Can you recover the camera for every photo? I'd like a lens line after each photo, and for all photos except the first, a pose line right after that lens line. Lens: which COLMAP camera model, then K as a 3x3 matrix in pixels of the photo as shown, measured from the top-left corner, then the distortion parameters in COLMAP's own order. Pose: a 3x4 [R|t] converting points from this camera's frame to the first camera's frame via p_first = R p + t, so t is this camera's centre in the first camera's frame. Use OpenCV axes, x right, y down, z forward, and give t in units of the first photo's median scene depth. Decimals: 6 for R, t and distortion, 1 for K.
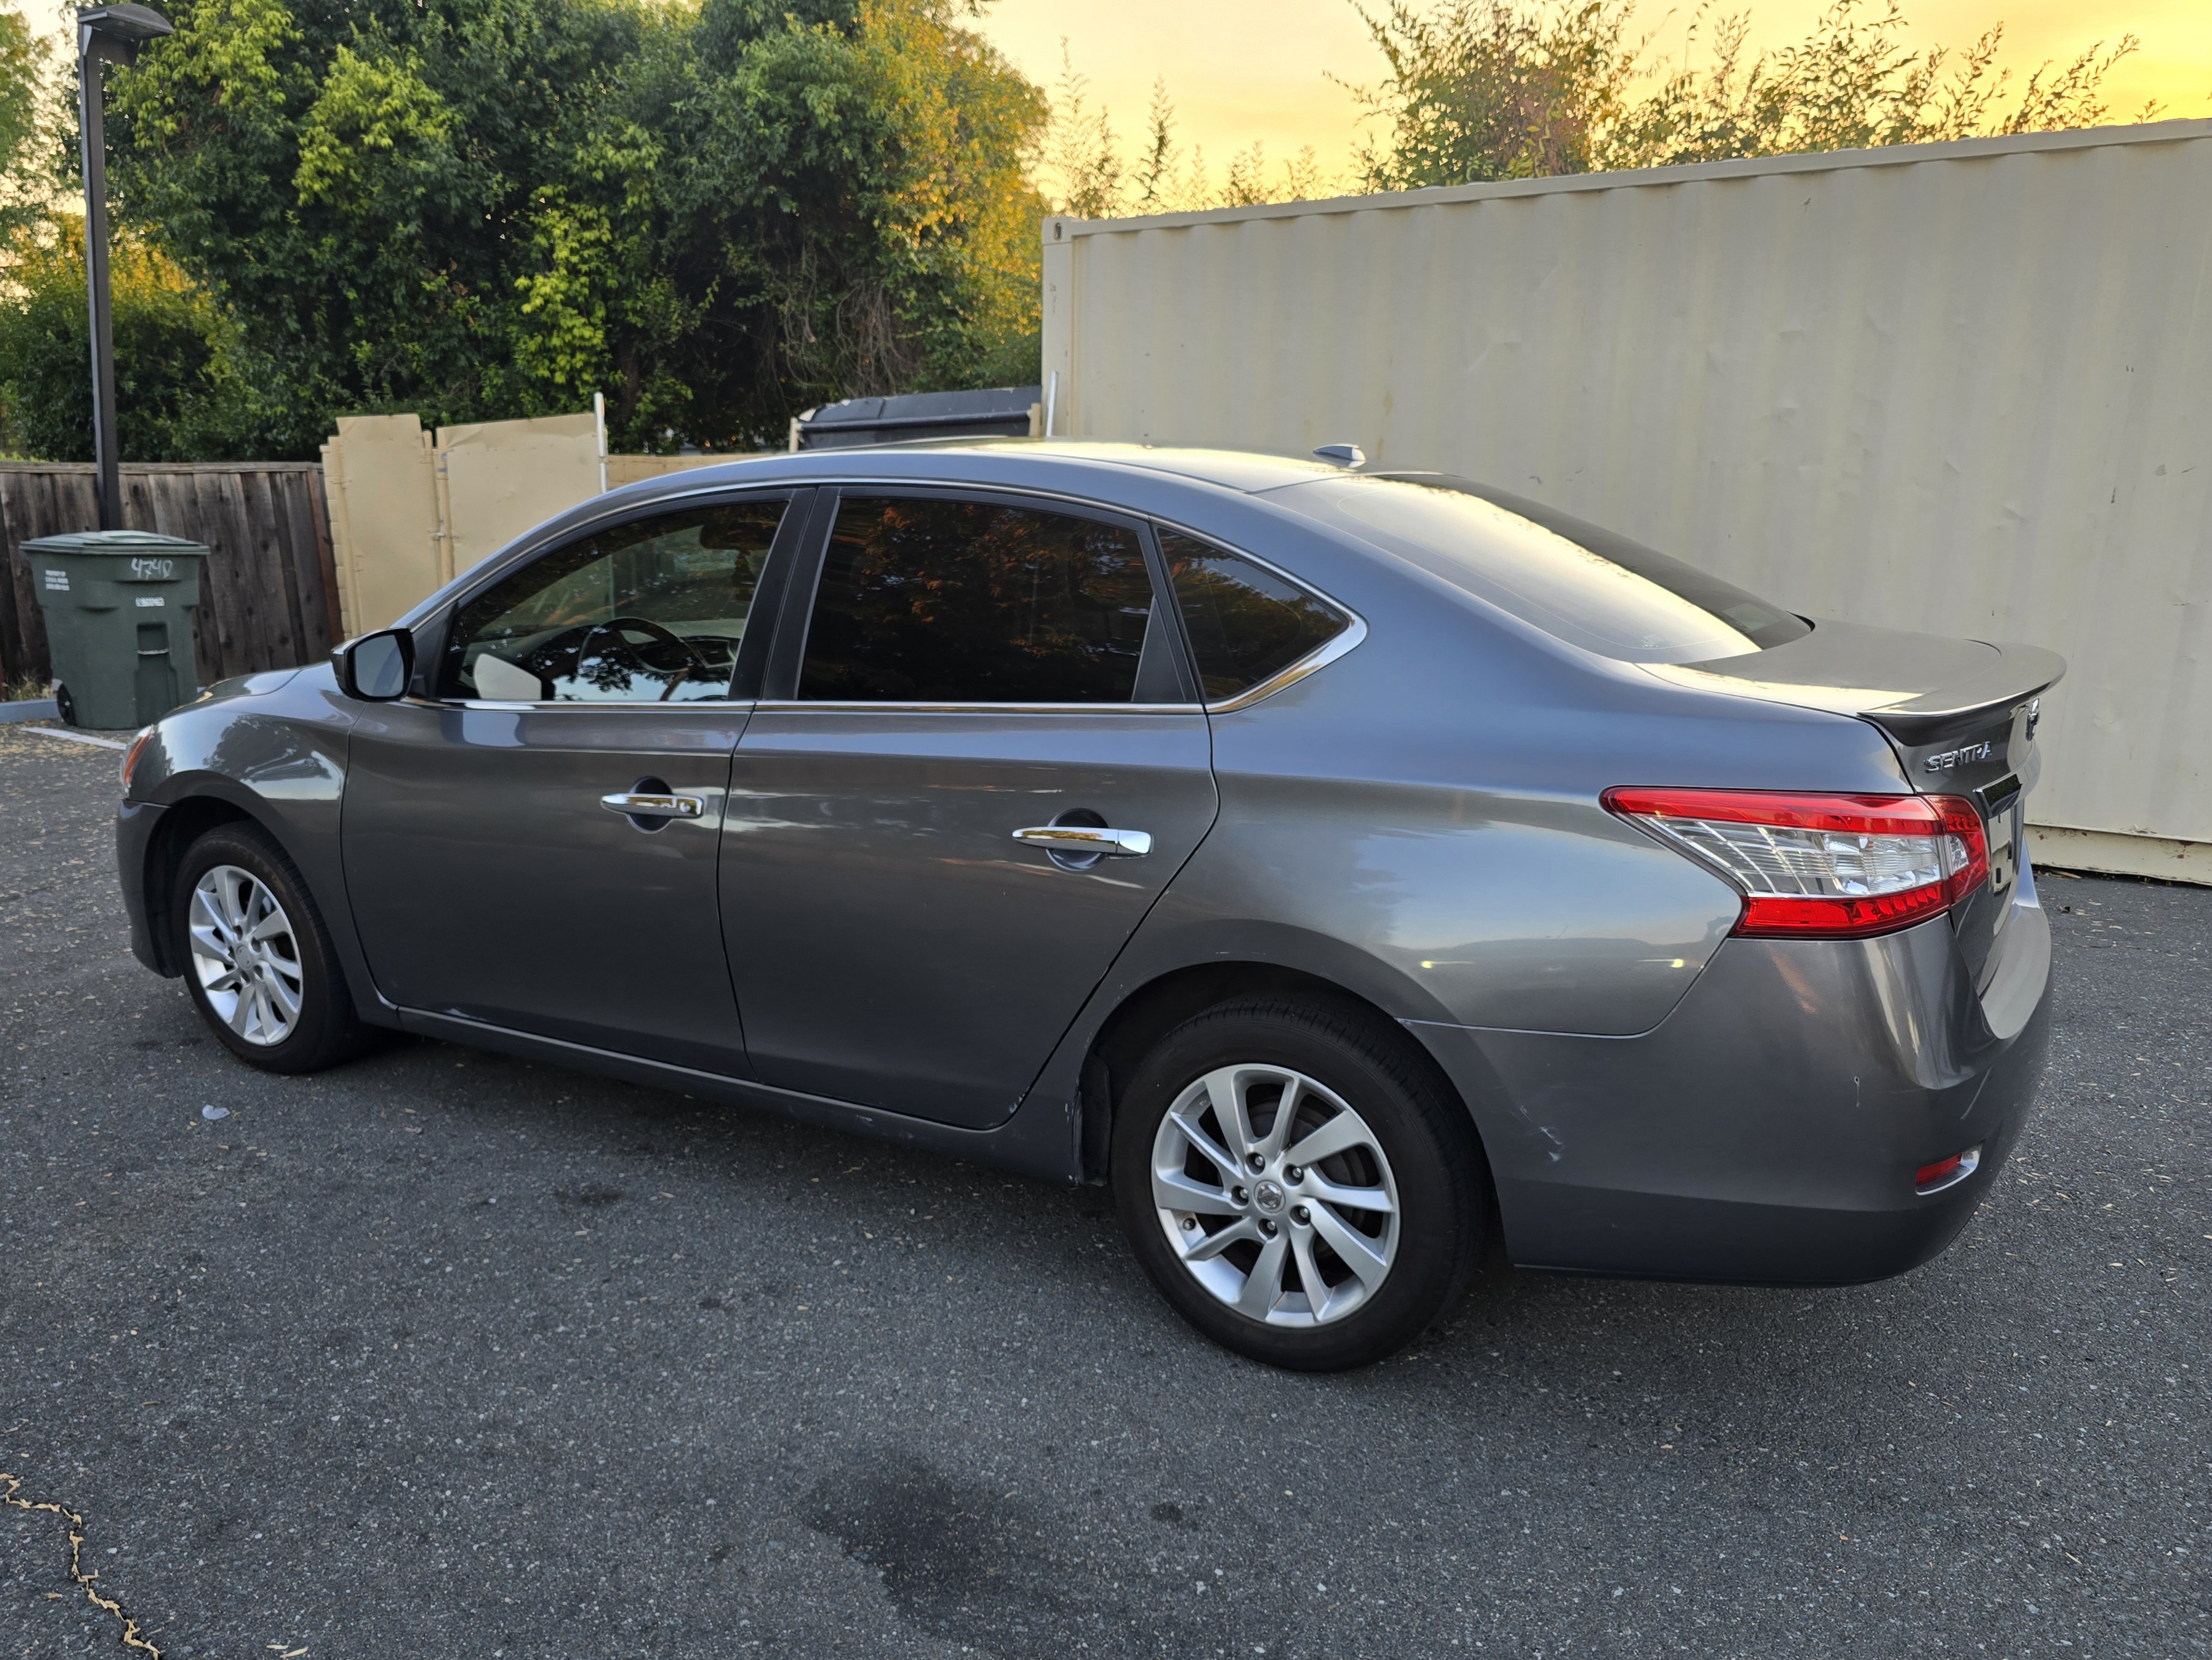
lens RADIAL K [[1648.1, 0, 1102.5], [0, 1648.1, 907.8], [0, 0, 1]] dist [0.045042, -0.056878]
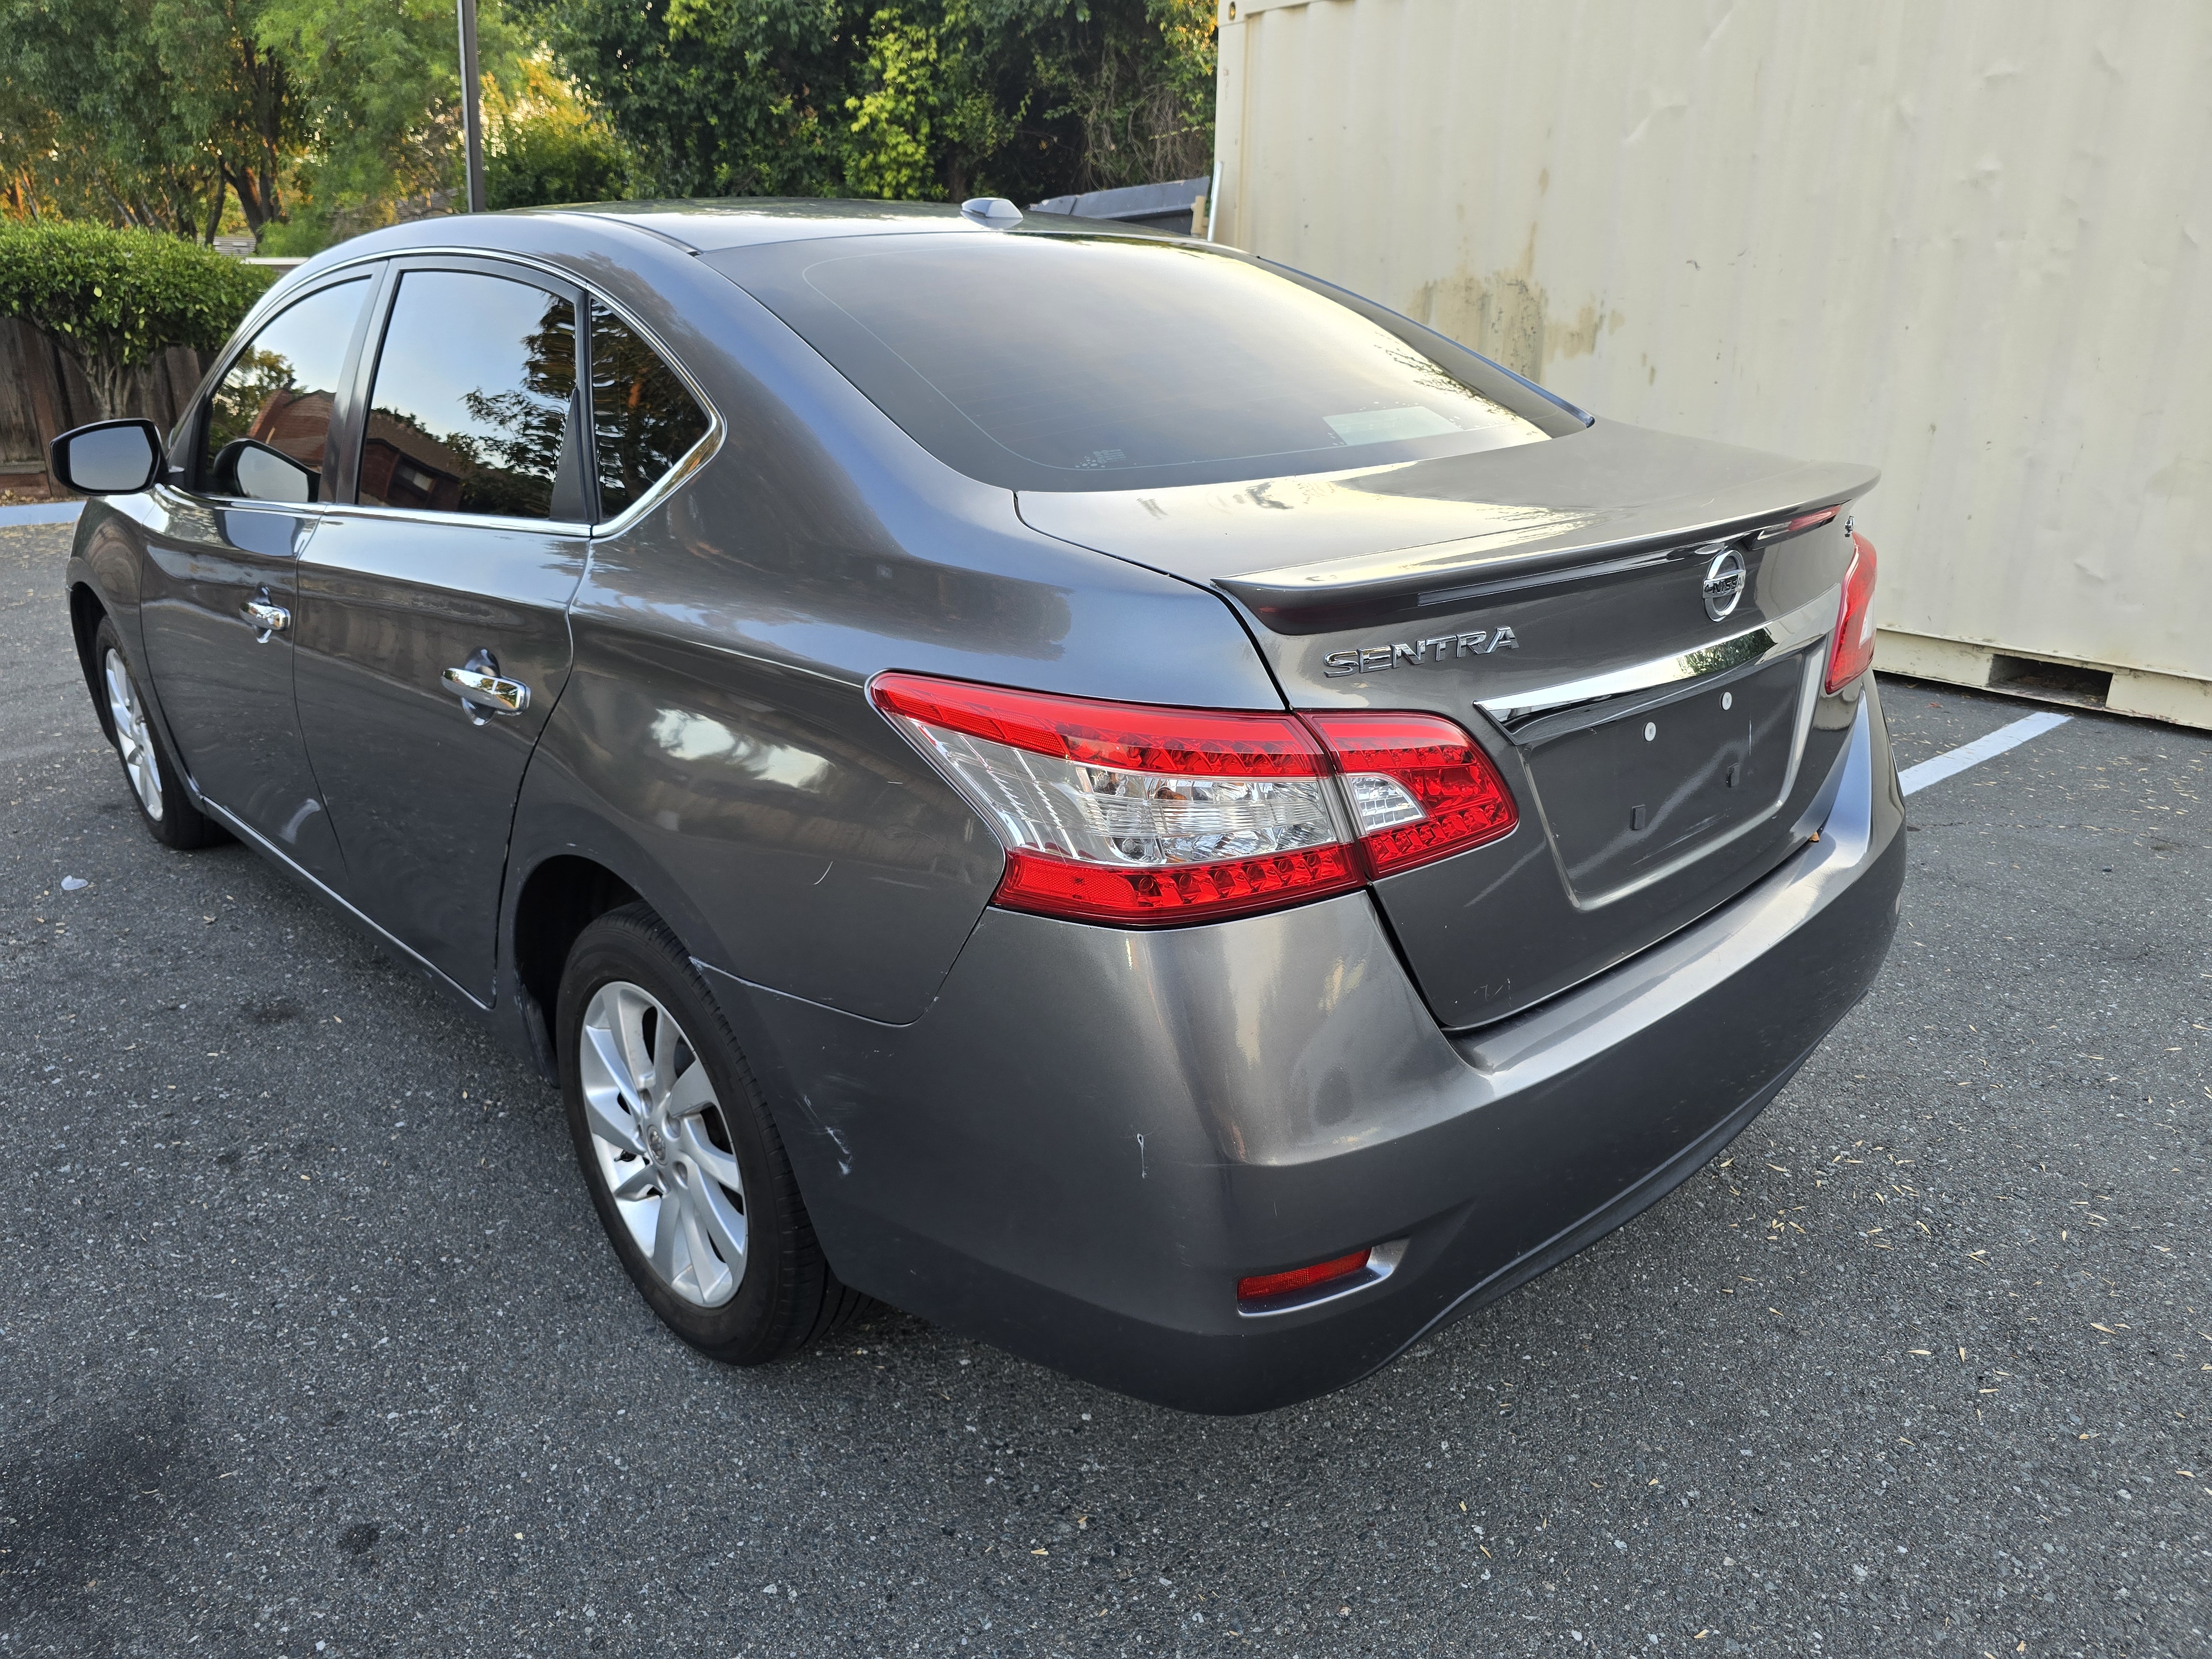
lens RADIAL K [[1470.4, 0, 1110.4], [0, 1470.4, 808.4], [0, 0, 1]] dist [0.029932, -0.030182]
pose [[0.966552, 0.074560, -0.245392, 0.087672], [-0.053645, 0.994419, 0.090846, -0.012052], [0.250796, -0.074644, 0.965158, 0.067485]]
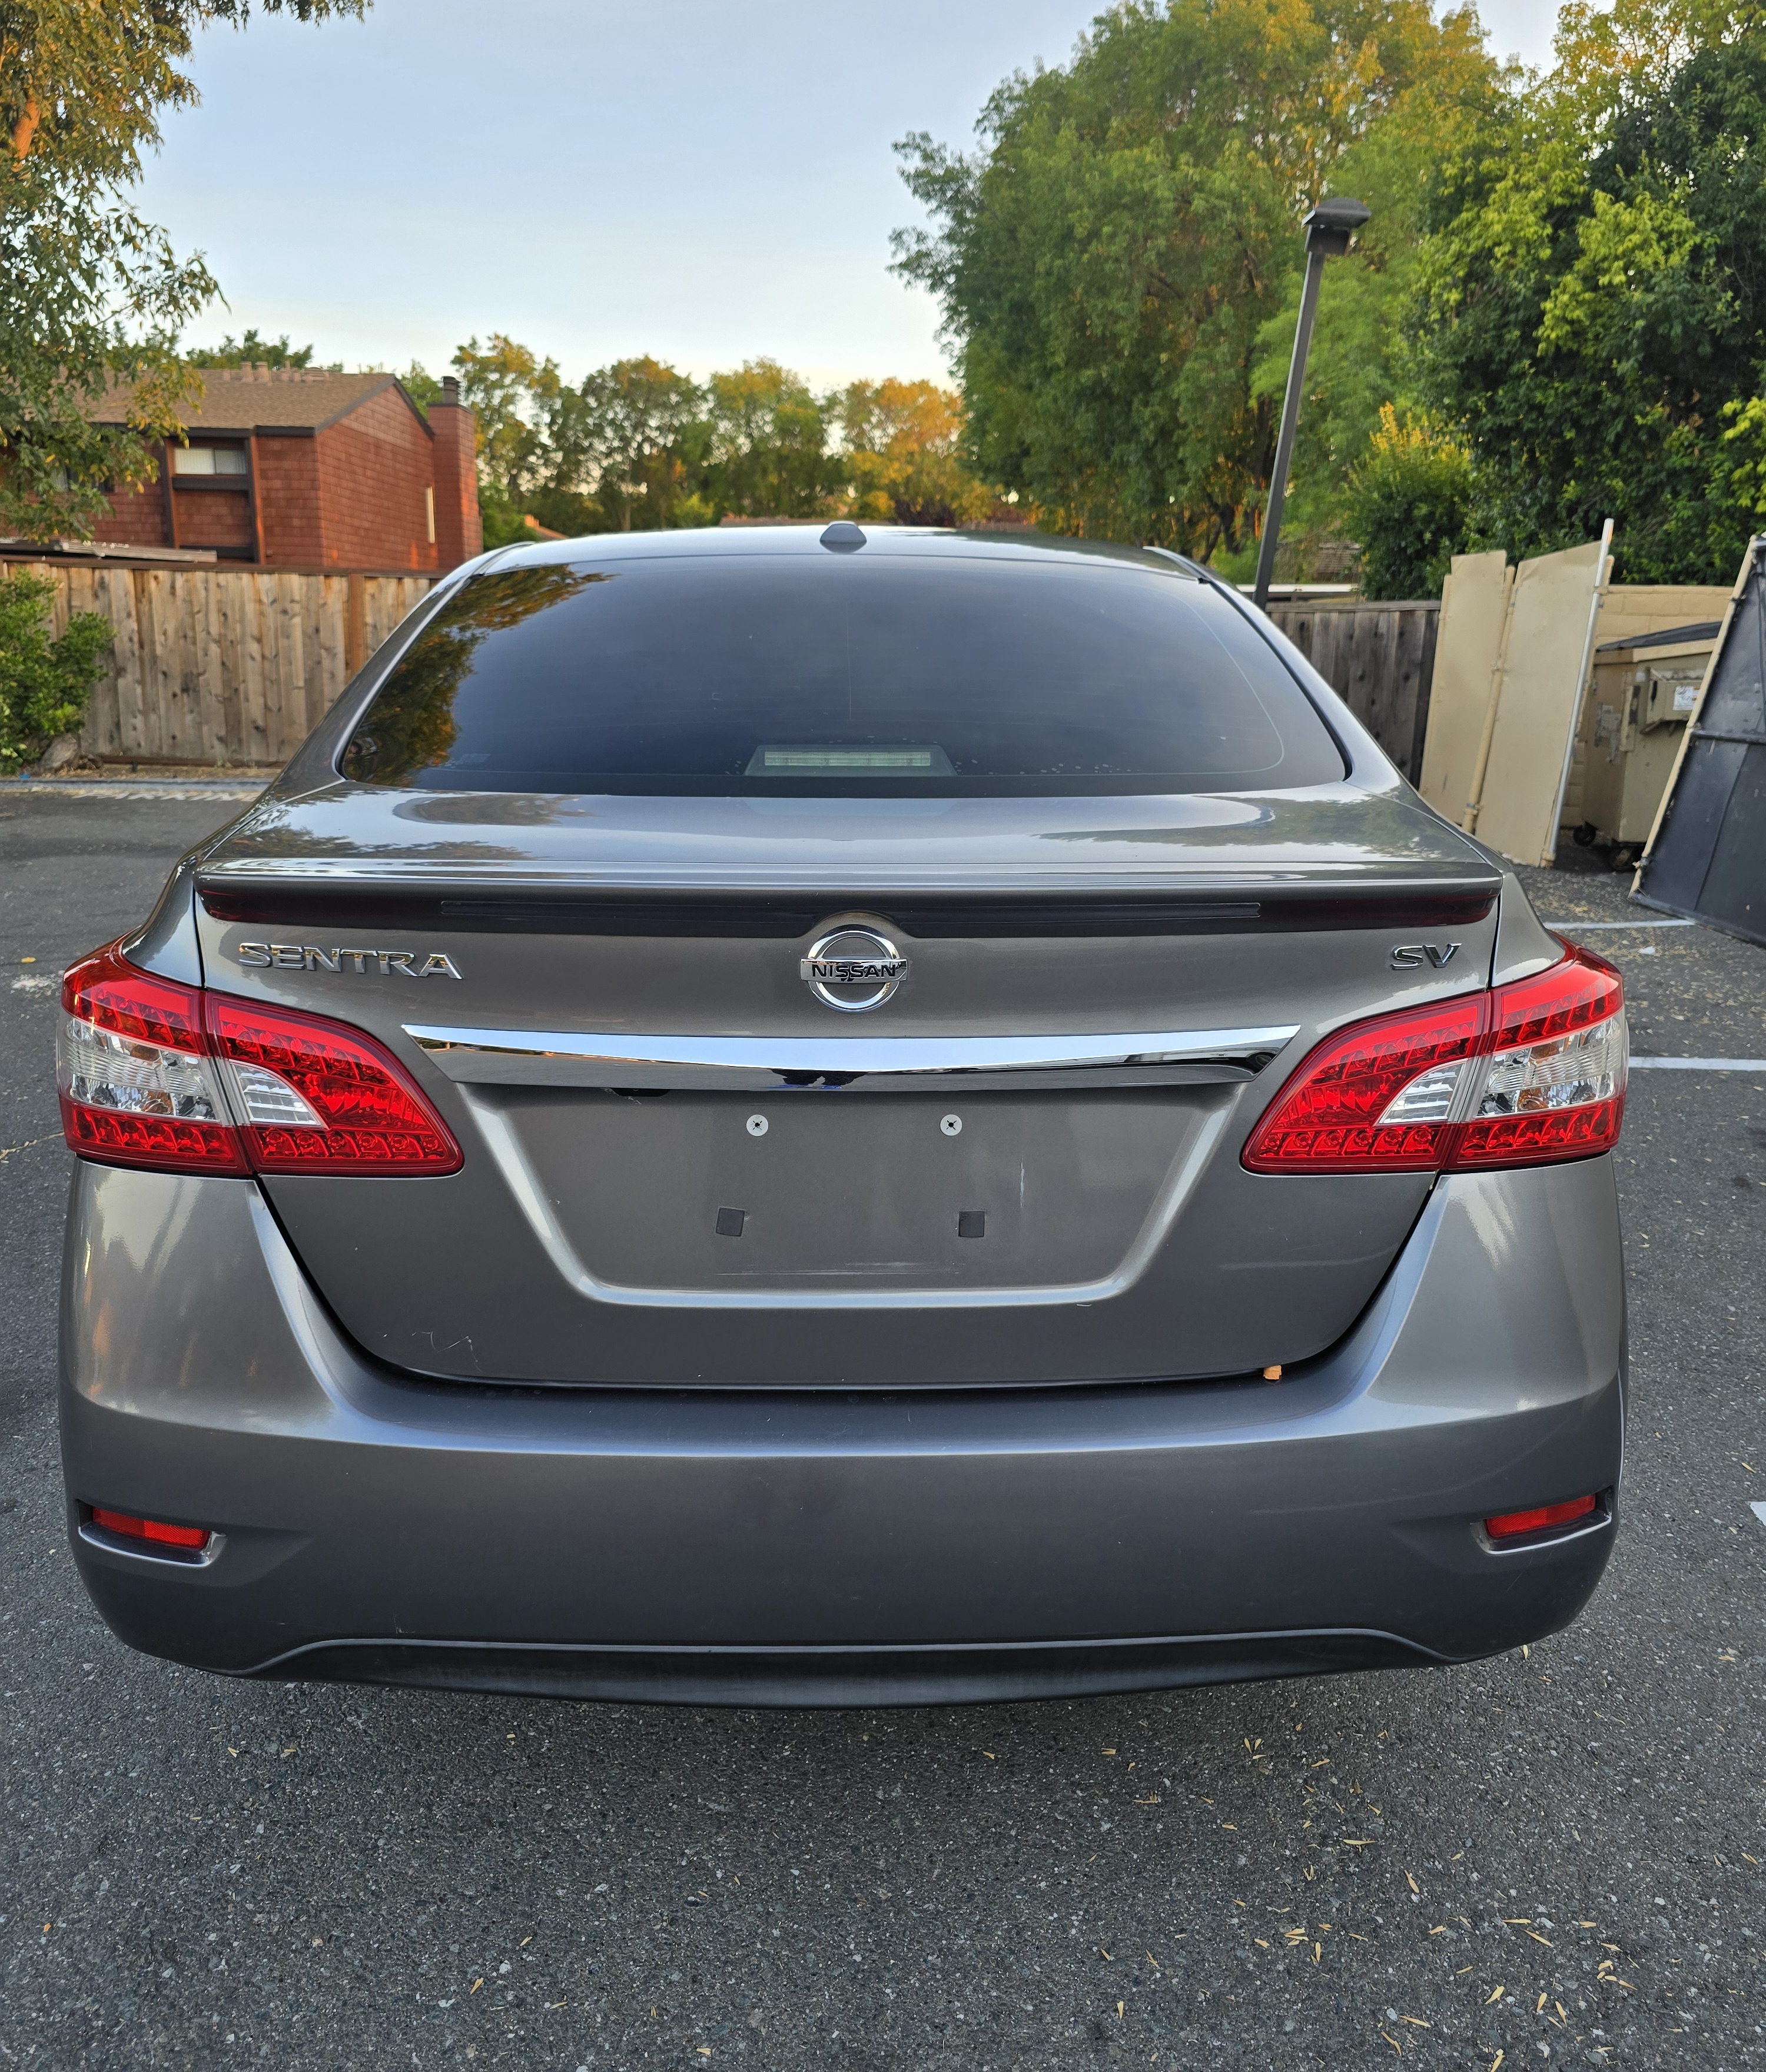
lens RADIAL K [[1564.4, 0, 883.0], [0, 1564.4, 1036.0], [0, 0, 1]] dist [0.043690, -0.051303]
pose [[0.555858, 0.214398, -0.803153, 0.175415], [-0.213849, 0.970531, 0.111075, -0.026920], [0.803300, 0.110012, 0.585326, 0.128445]]
